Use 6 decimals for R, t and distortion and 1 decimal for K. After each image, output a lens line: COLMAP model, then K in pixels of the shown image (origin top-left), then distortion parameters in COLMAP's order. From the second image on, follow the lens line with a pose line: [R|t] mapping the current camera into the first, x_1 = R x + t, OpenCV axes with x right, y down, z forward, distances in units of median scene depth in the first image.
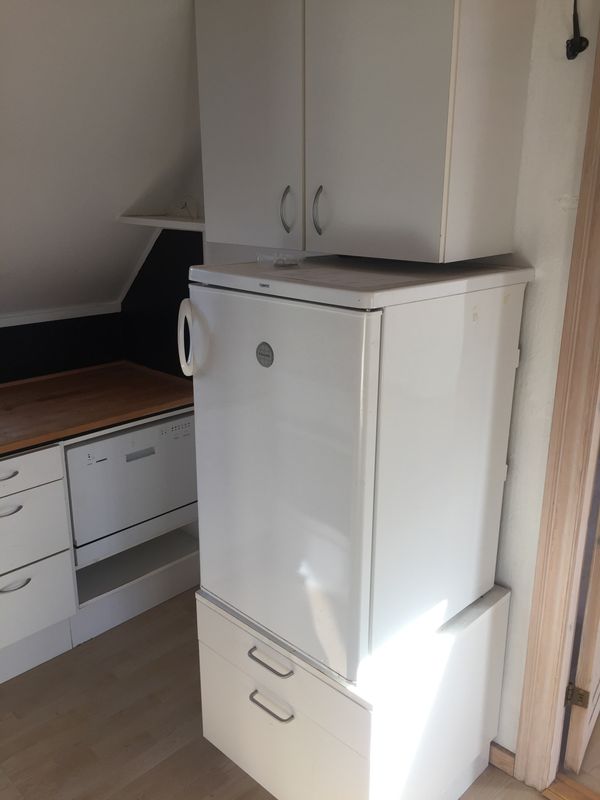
lens RADIAL K [[684.2, 0, 305.8], [0, 684.2, 402.0], [0, 0, 1]] dist [0.092158, -0.121963]
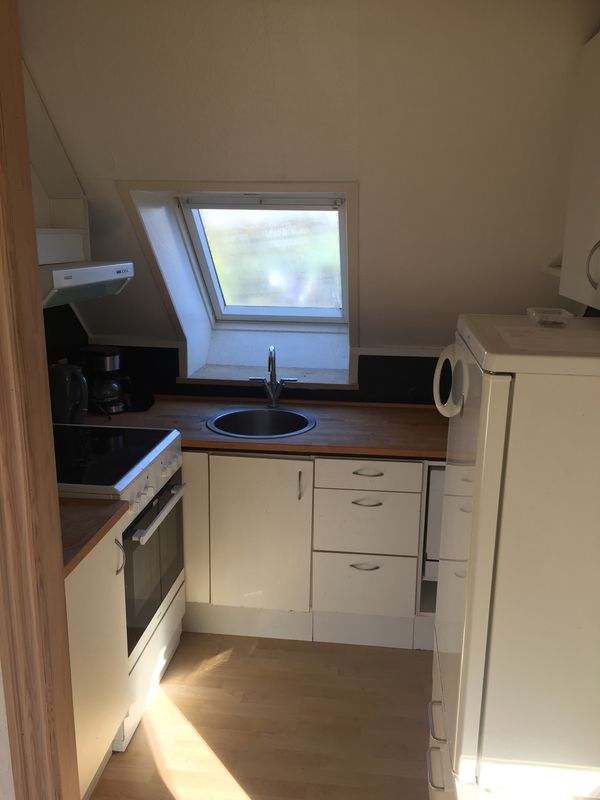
lens RADIAL K [[684.2, 0, 305.8], [0, 684.2, 402.0], [0, 0, 1]] dist [0.092158, -0.121963]
pose [[0.599237, 0.196460, -0.776092, 0.387170], [-0.246716, 0.967558, 0.054433, -0.049036], [0.761608, 0.158856, 0.628266, 0.136866]]
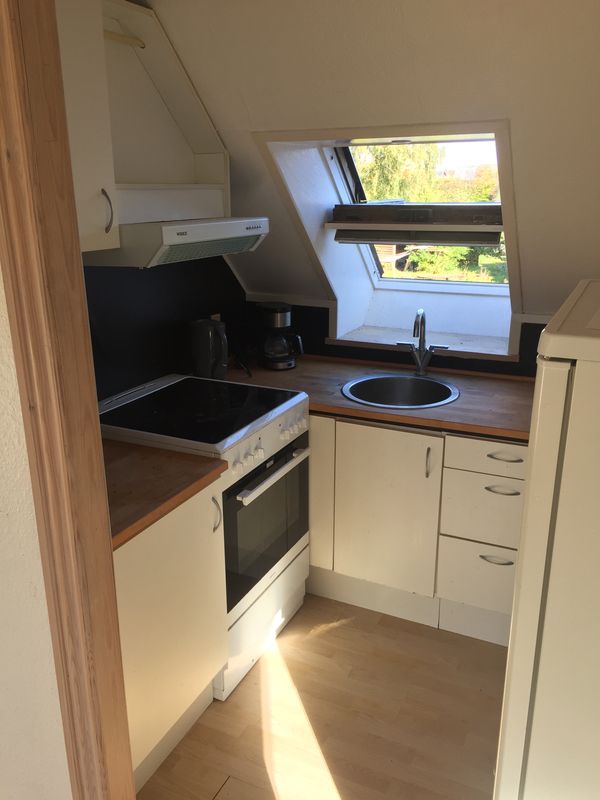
lens RADIAL K [[684.2, 0, 305.8], [0, 684.2, 402.0], [0, 0, 1]] dist [0.092158, -0.121963]
pose [[0.306931, 0.280422, -0.909482, 0.397715], [-0.275858, 0.940798, 0.196981, -0.094799], [0.910876, 0.190428, 0.366116, 0.299177]]
